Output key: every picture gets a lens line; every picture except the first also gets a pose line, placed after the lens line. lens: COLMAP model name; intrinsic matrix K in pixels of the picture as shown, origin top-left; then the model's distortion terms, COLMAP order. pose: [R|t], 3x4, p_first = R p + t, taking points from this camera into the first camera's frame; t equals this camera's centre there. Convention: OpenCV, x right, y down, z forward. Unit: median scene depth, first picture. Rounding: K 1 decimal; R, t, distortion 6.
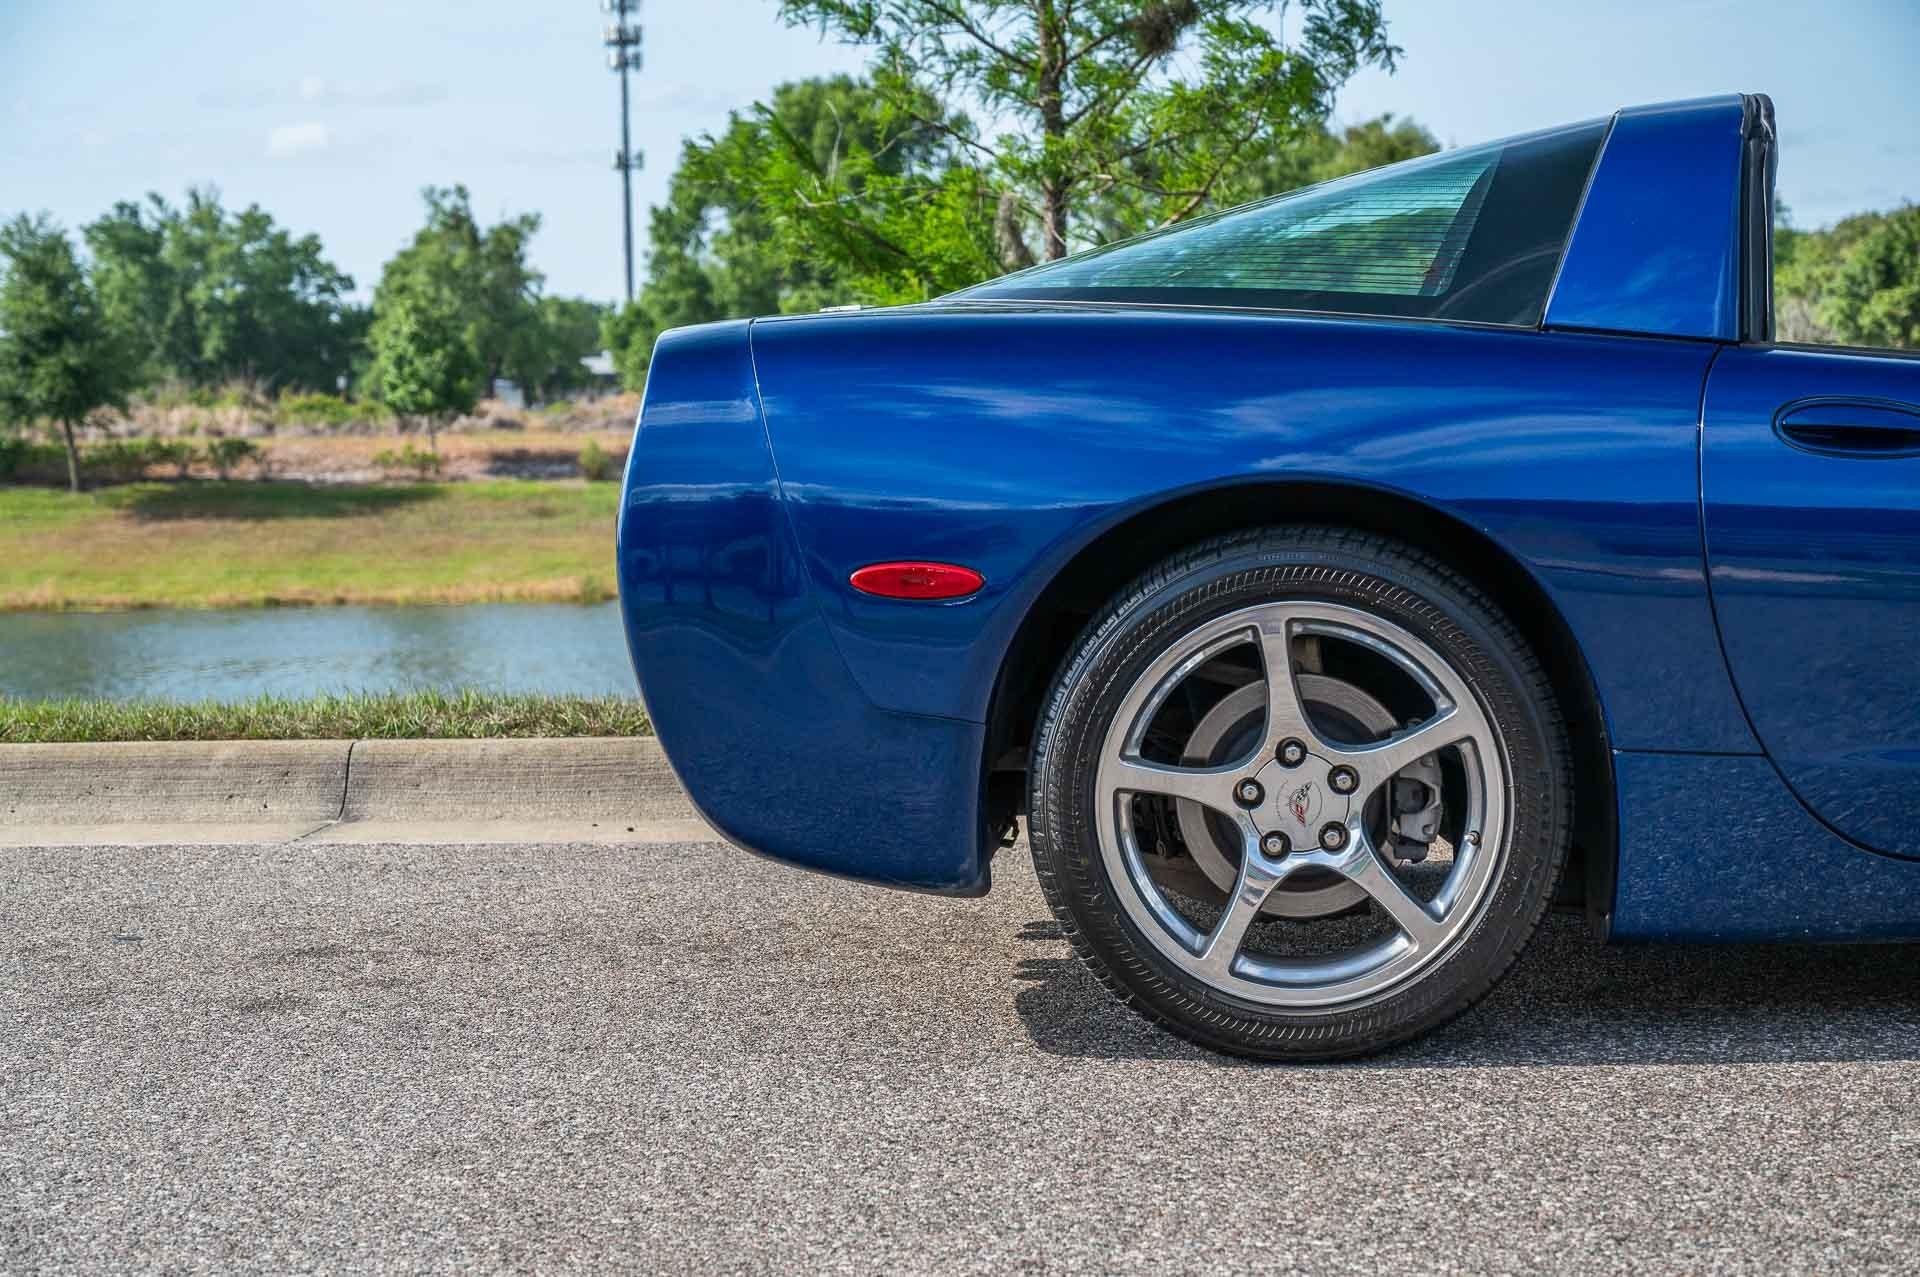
lens RADIAL K [[3887.5, 0, 953.7], [0, 3887.5, 637.6], [0, 0, 1]] dist [0.026414, -0.144794]
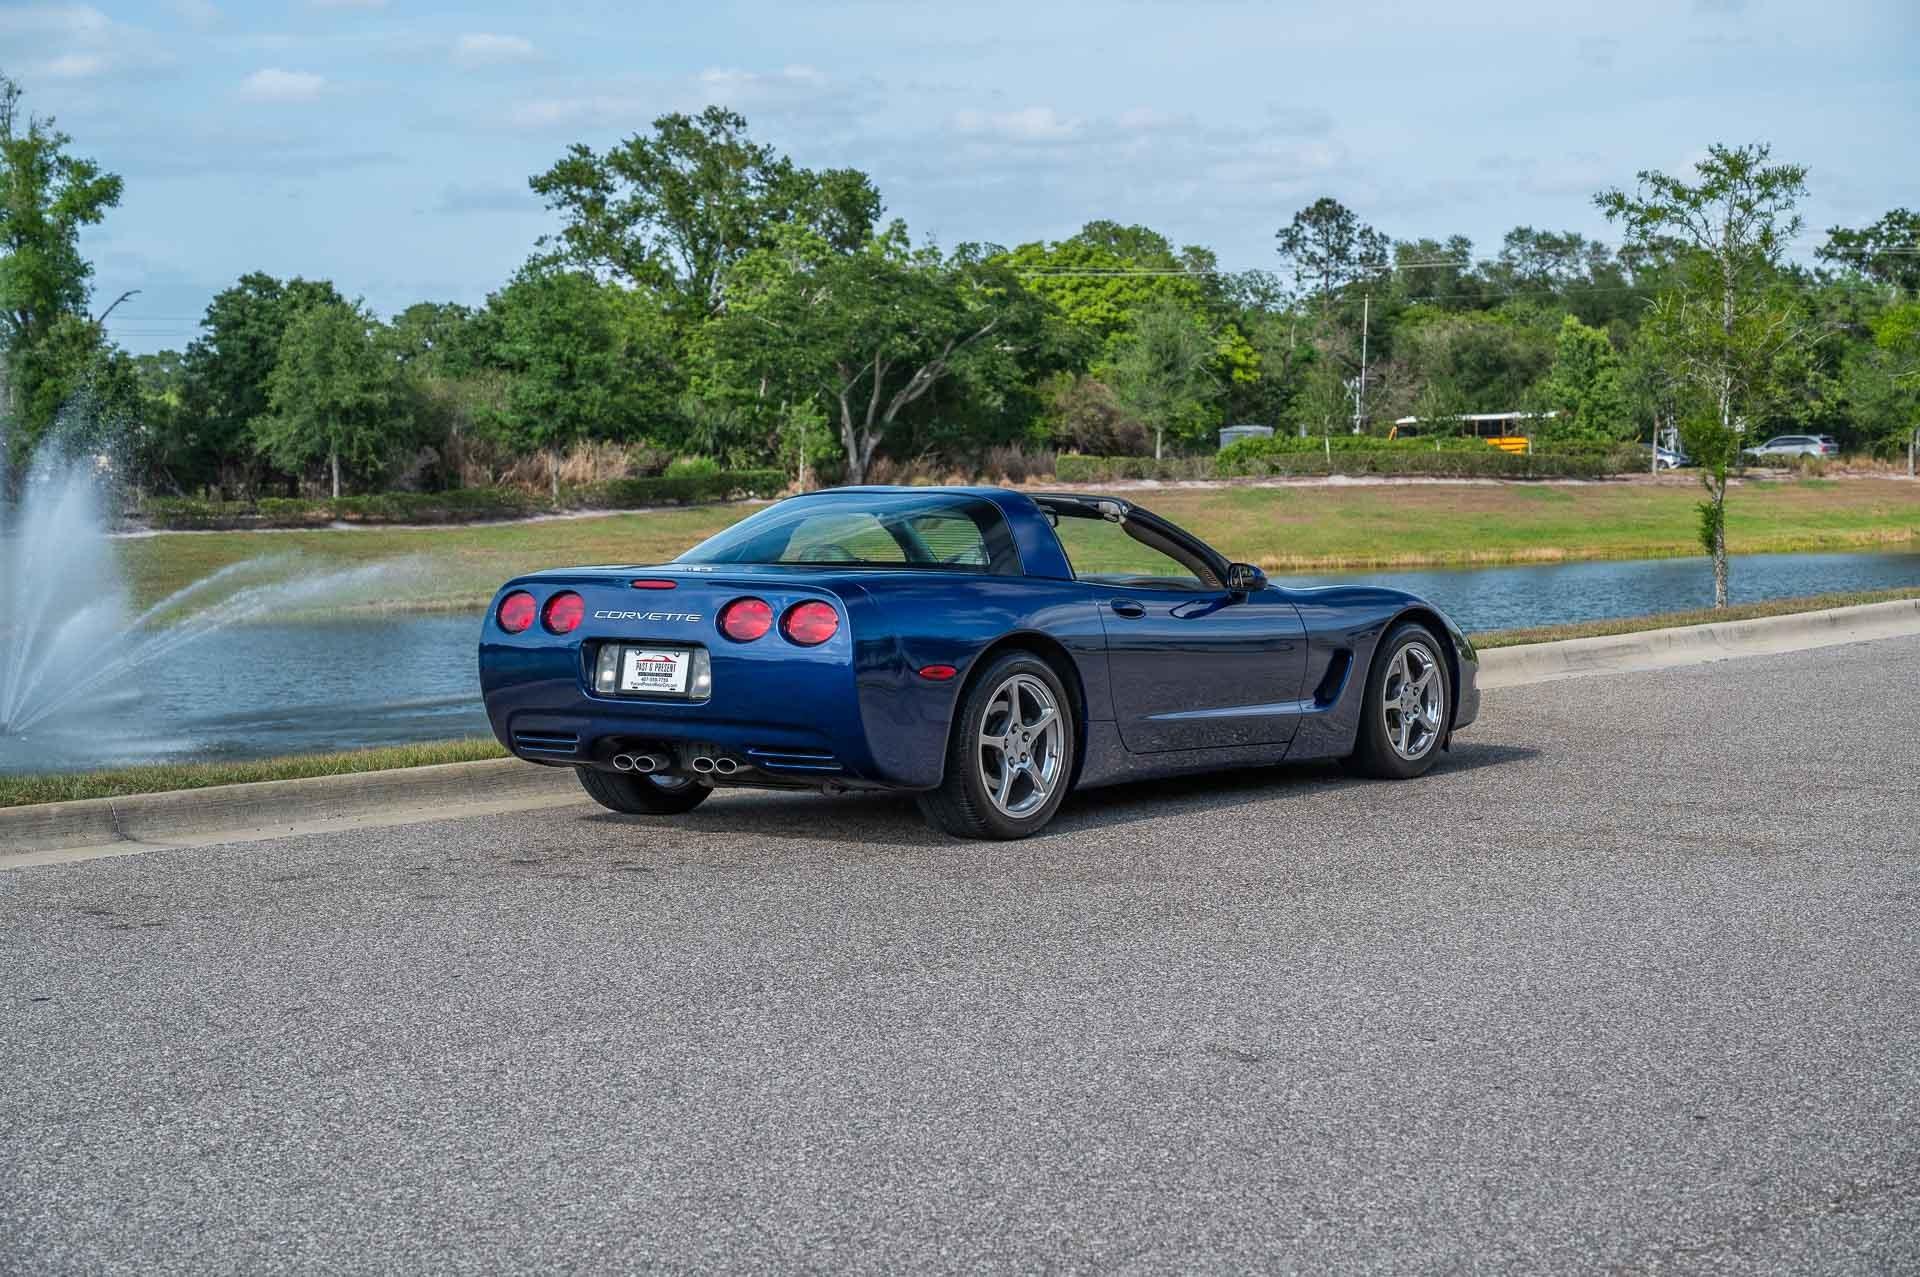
lens RADIAL K [[3891.9, 0, 960.0], [0, 3891.9, 638.5], [0, 0, 1]] dist [0.036444, -0.181923]
pose [[0.528180, -0.028433, 0.848656, -0.137116], [0.059271, 0.998236, -0.003444, -0.001636], [-0.847061, 0.052120, 0.528933, -0.026991]]
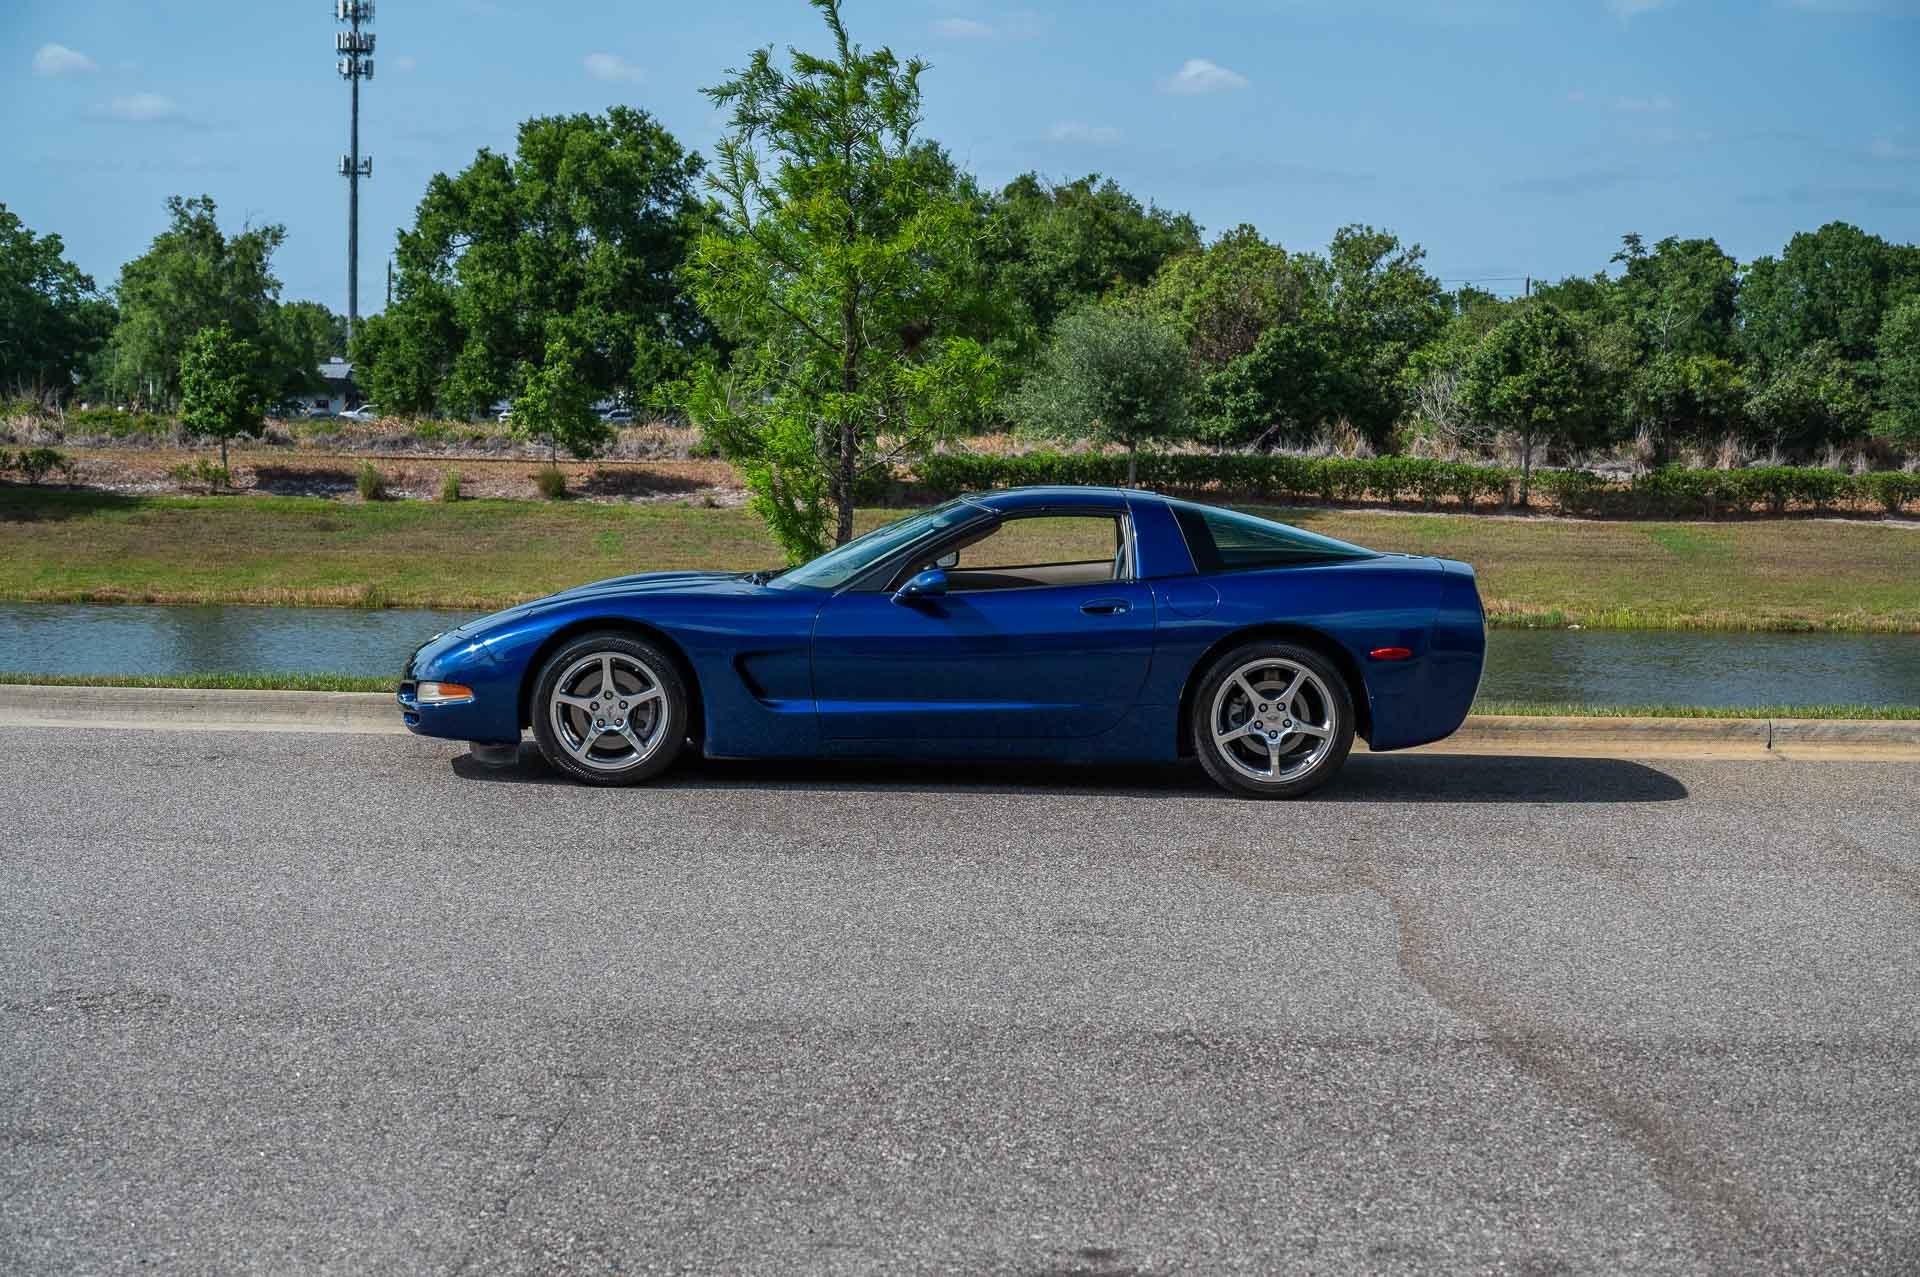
lens RADIAL K [[3889.8, 0, 951.9], [0, 3889.8, 636.3], [0, 0, 1]] dist [0.026178, -0.164528]
pose [[0.996534, 0.034204, 0.075827, -0.009409], [-0.033889, 0.999411, -0.005431, -0.000538], [-0.075968, 0.002842, 0.997106, -0.131526]]
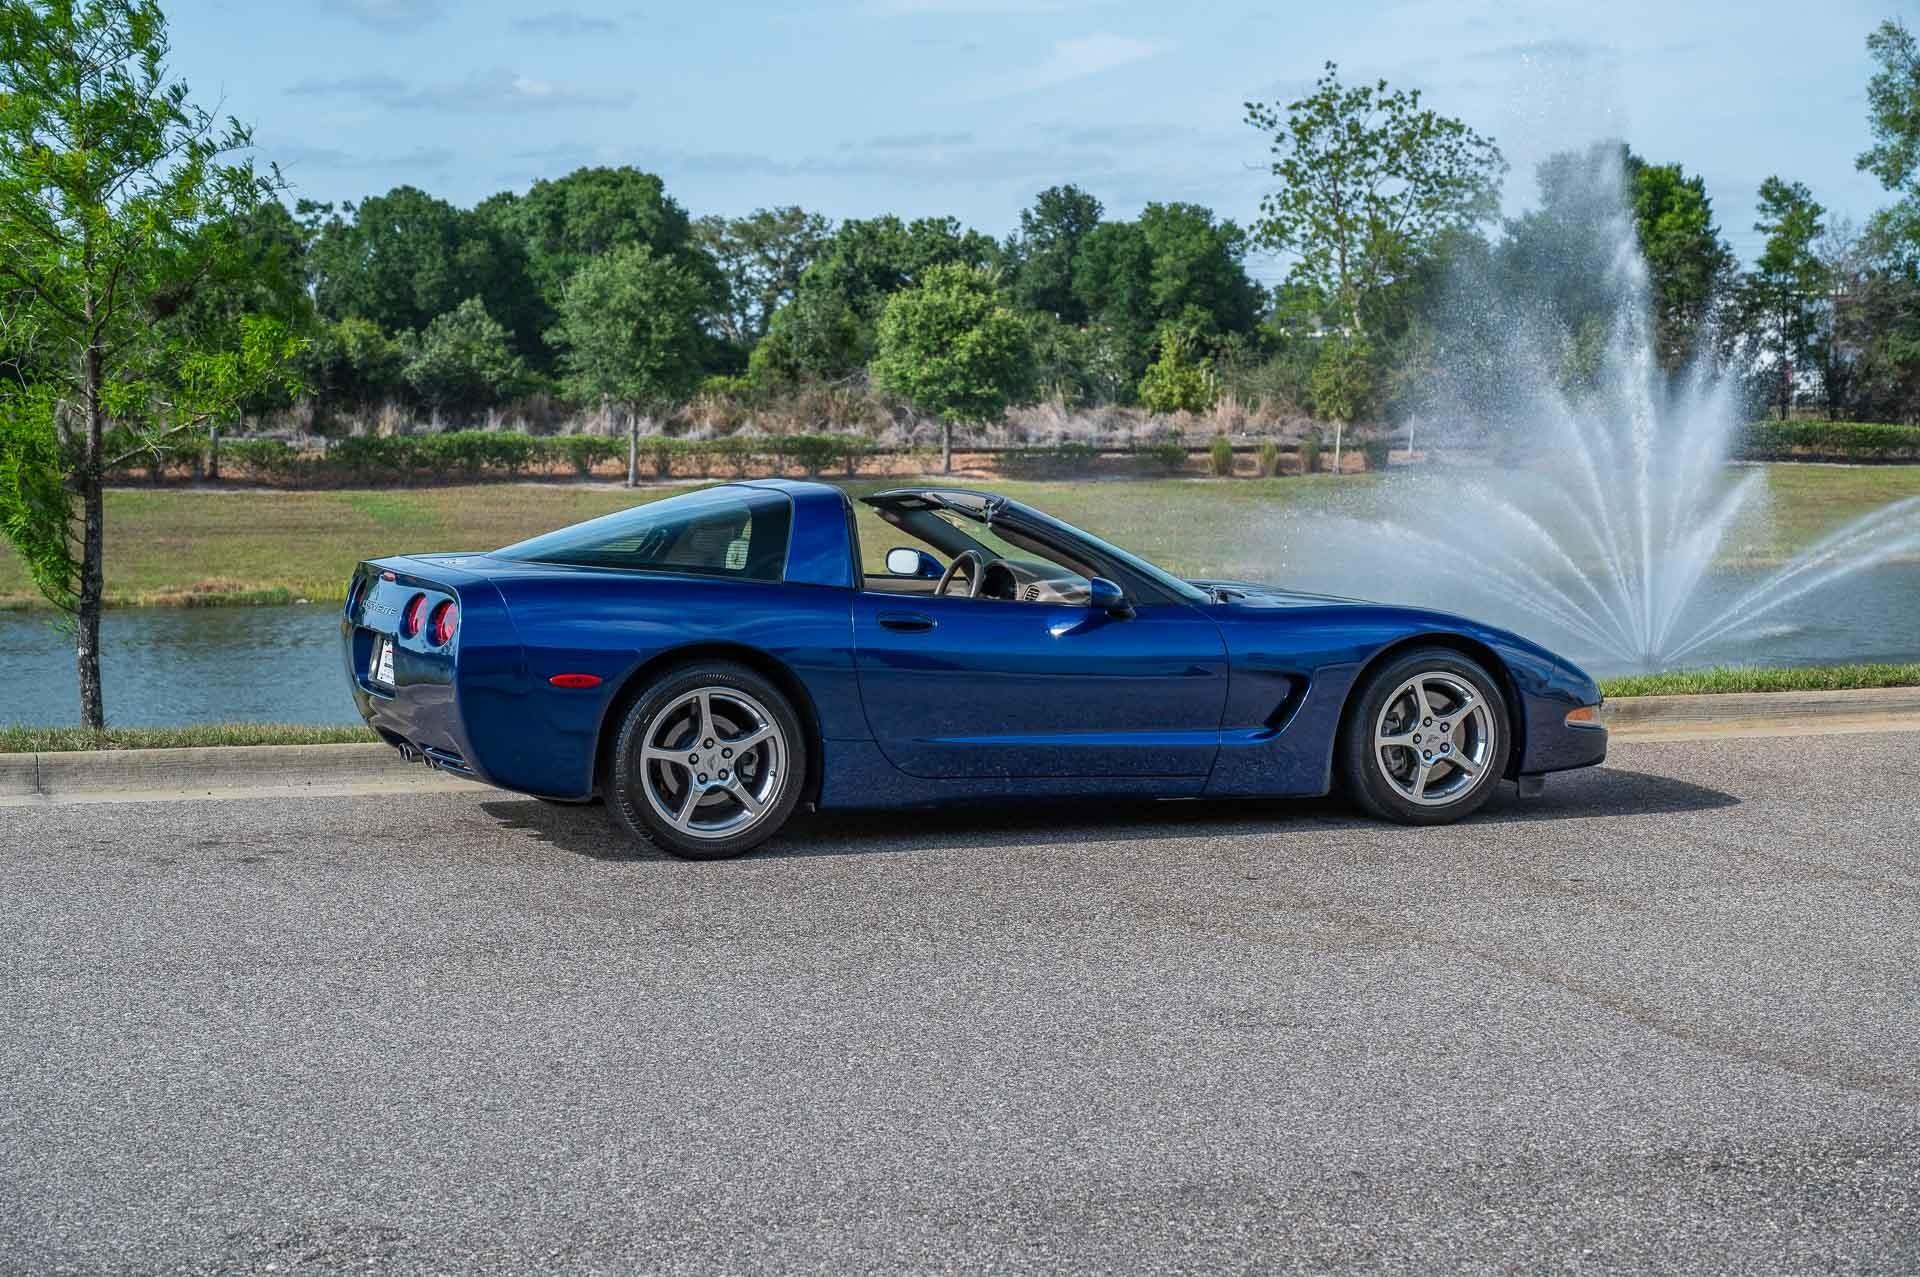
lens RADIAL K [[3887.5, 0, 953.7], [0, 3887.5, 637.6], [0, 0, 1]] dist [0.026414, -0.144794]
pose [[0.897557, -0.007730, 0.440830, -0.055632], [0.009176, 0.999957, -0.001149, -0.002272], [-0.440802, 0.005076, 0.897590, -0.087259]]
